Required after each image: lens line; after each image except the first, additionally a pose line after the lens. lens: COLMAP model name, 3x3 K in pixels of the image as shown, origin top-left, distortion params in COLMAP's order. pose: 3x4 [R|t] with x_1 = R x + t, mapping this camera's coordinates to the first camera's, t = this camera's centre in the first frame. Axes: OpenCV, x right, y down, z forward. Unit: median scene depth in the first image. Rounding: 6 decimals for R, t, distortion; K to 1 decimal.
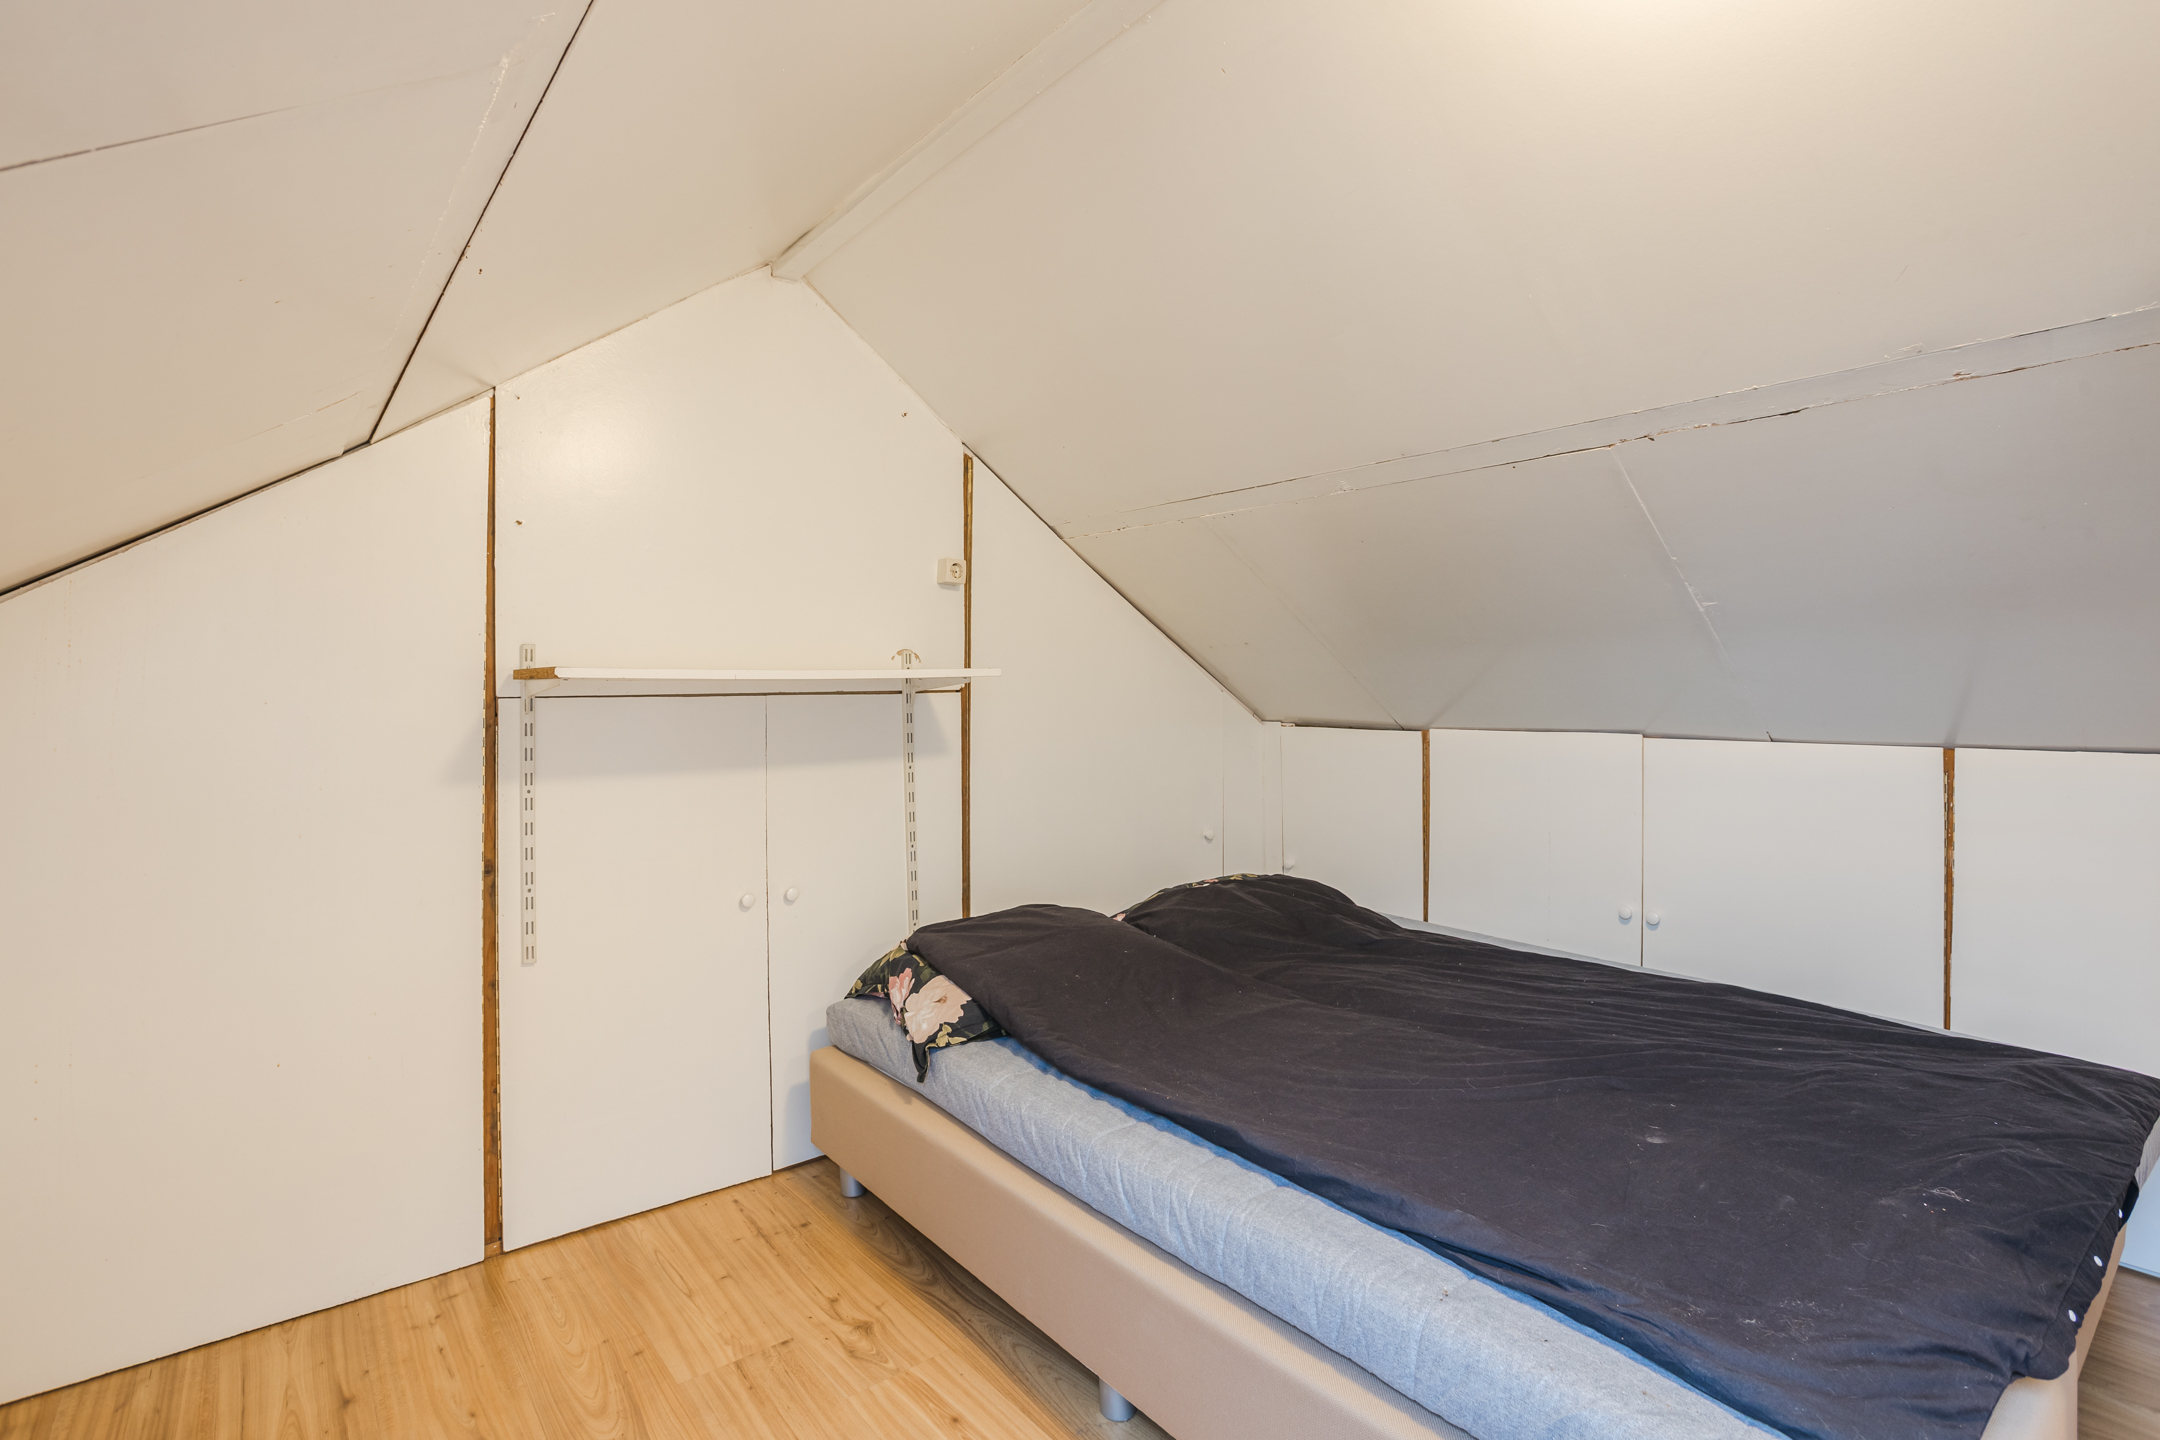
lens RADIAL K [[1040.8, 0, 1070.9], [0, 1040.8, 711.4], [0, 0, 1]] dist [-0.047422, 0.031478]
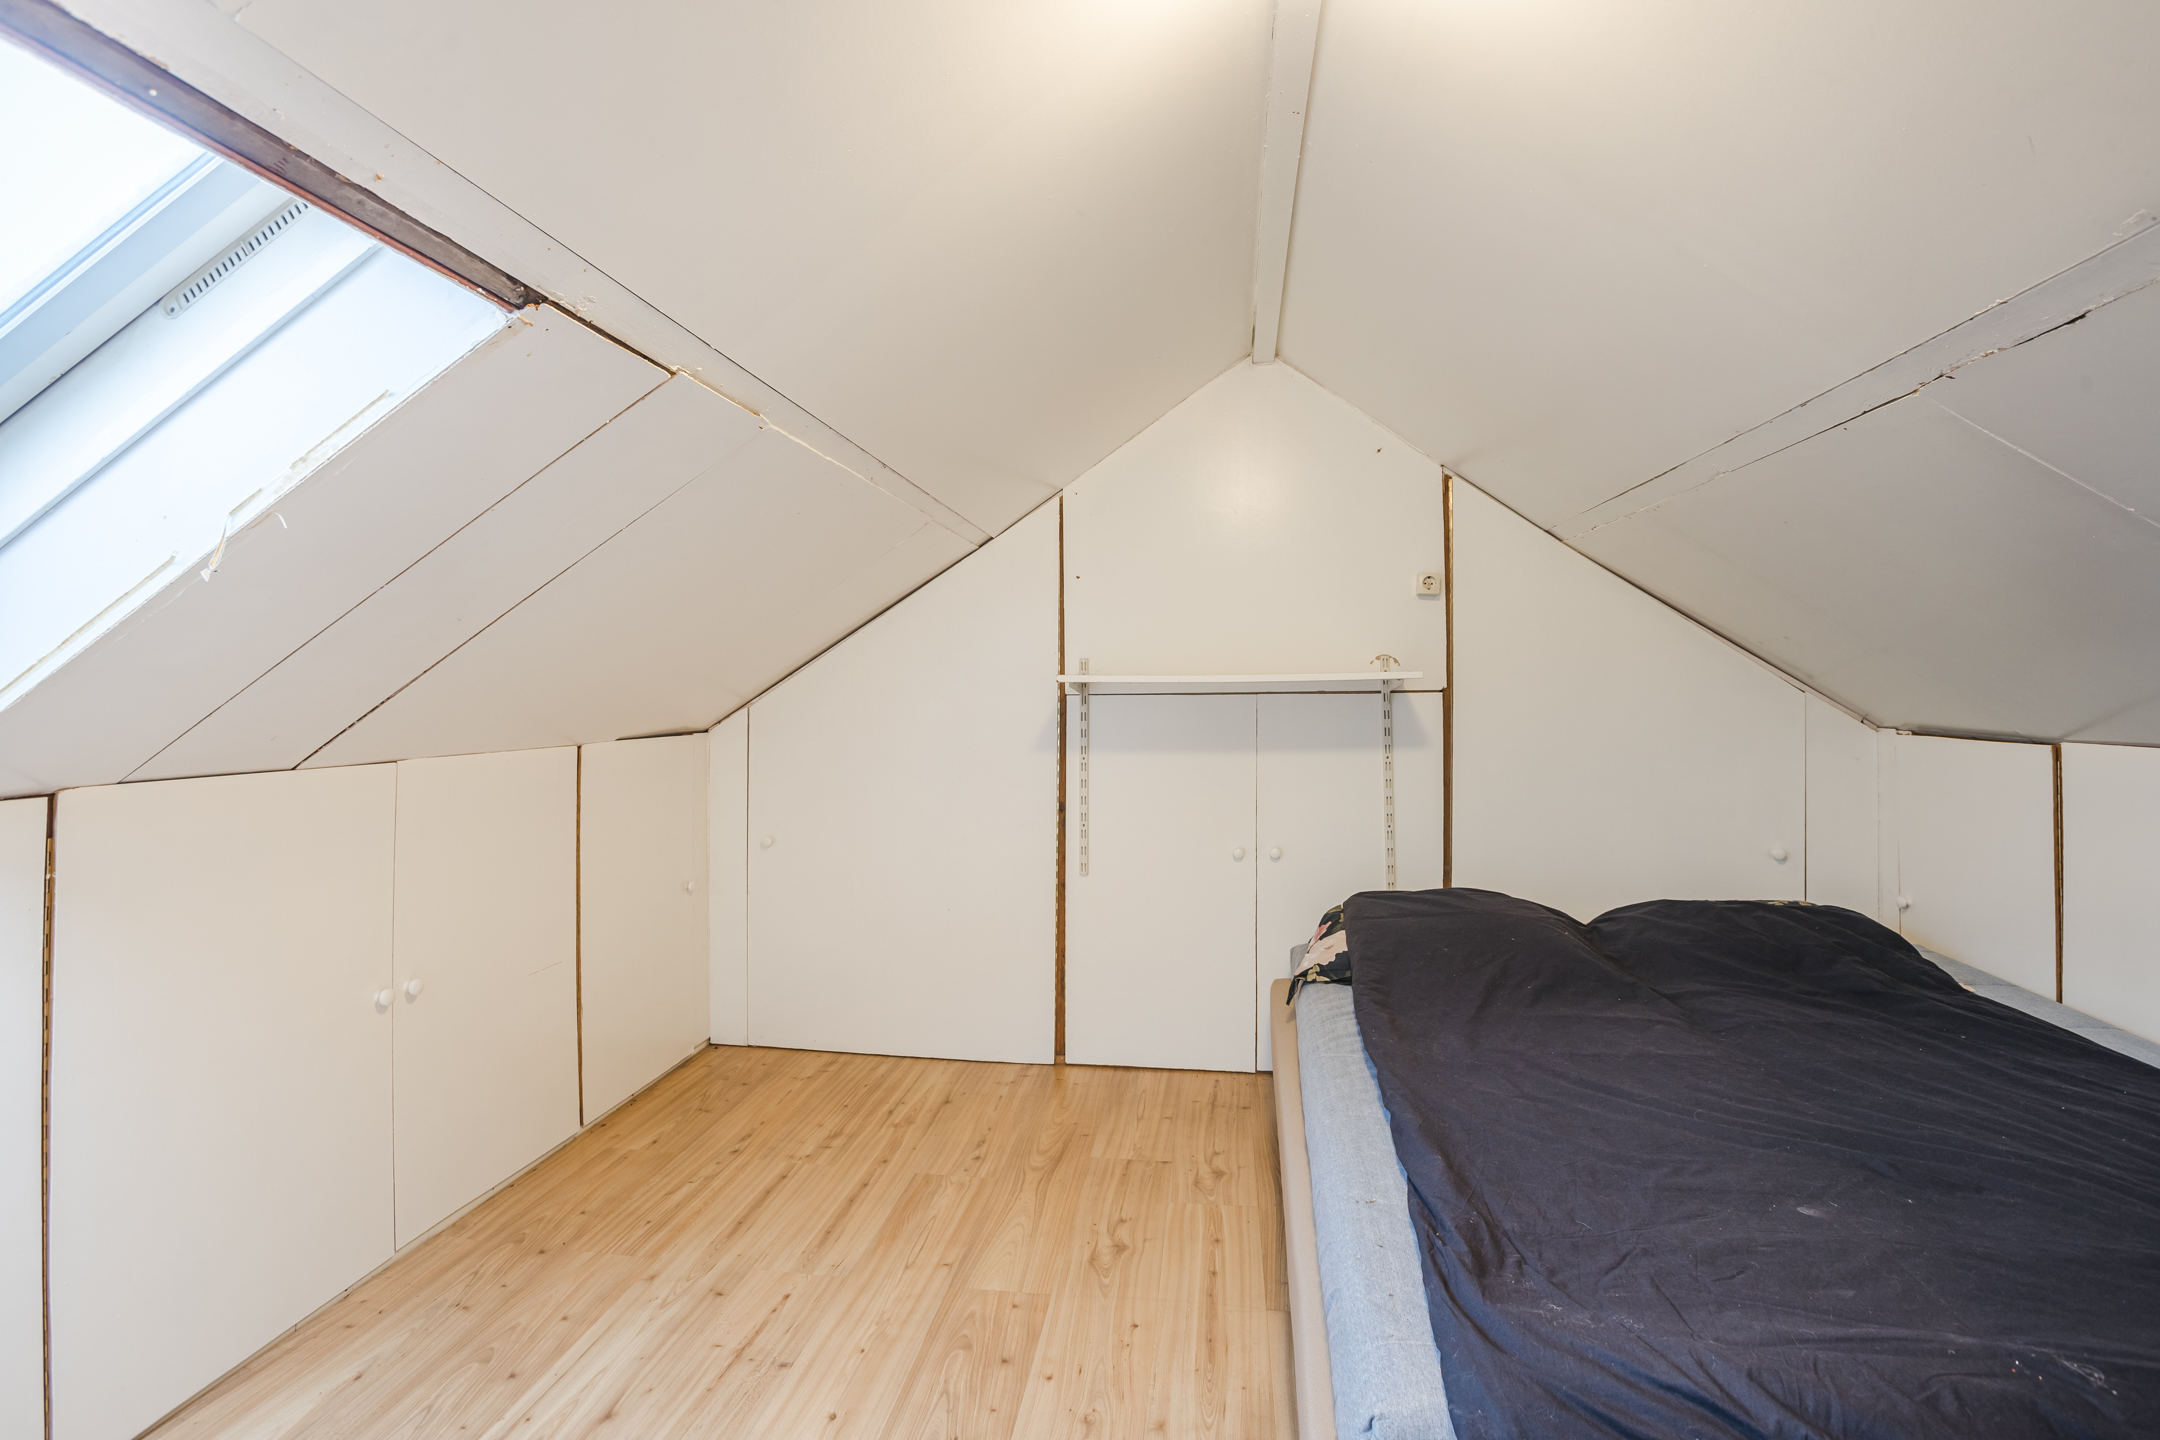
lens RADIAL K [[1034.5, 0, 1080.0], [0, 1034.5, 720.0], [0, 0, 1]] dist [-0.002721, 0.010165]
pose [[0.702715, 0.022876, -0.711104, 0.520768], [-0.014106, 0.999734, 0.018222, -0.004256], [0.711332, -0.002774, 0.702851, -0.051878]]
